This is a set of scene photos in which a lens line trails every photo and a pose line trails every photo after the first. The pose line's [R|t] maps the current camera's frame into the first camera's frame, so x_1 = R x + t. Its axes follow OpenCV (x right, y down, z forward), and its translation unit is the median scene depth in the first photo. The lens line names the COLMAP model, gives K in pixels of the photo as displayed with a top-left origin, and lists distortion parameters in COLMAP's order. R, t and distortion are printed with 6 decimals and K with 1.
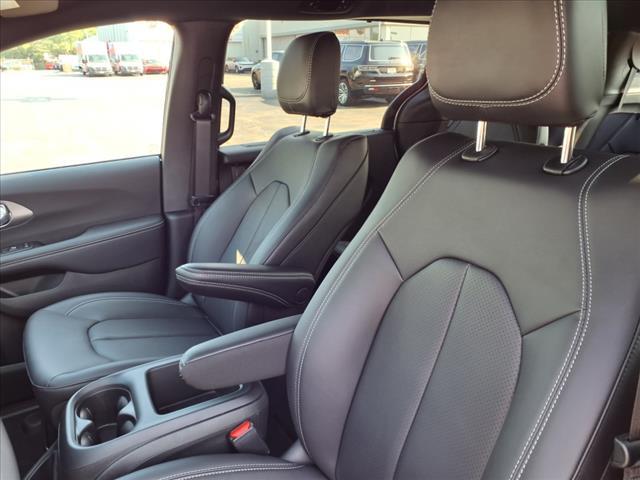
lens RADIAL K [[515.2, 0, 320.0], [0, 515.2, 240.0], [0, 0, 1]] dist [0.046031, -0.067477]
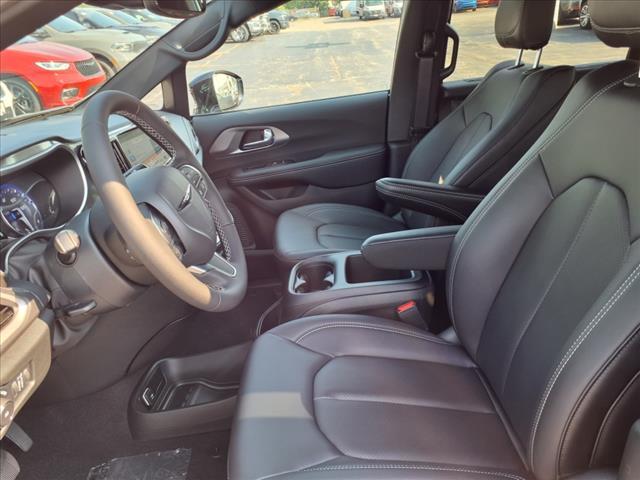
lens RADIAL K [[515.2, 0, 320.0], [0, 515.2, 240.0], [0, 0, 1]] dist [0.046031, -0.067477]
pose [[0.883848, 0.120101, -0.452094, 0.133705], [-0.070946, 0.989715, 0.124222, 0.037333], [0.462363, -0.077719, 0.883278, -0.131503]]
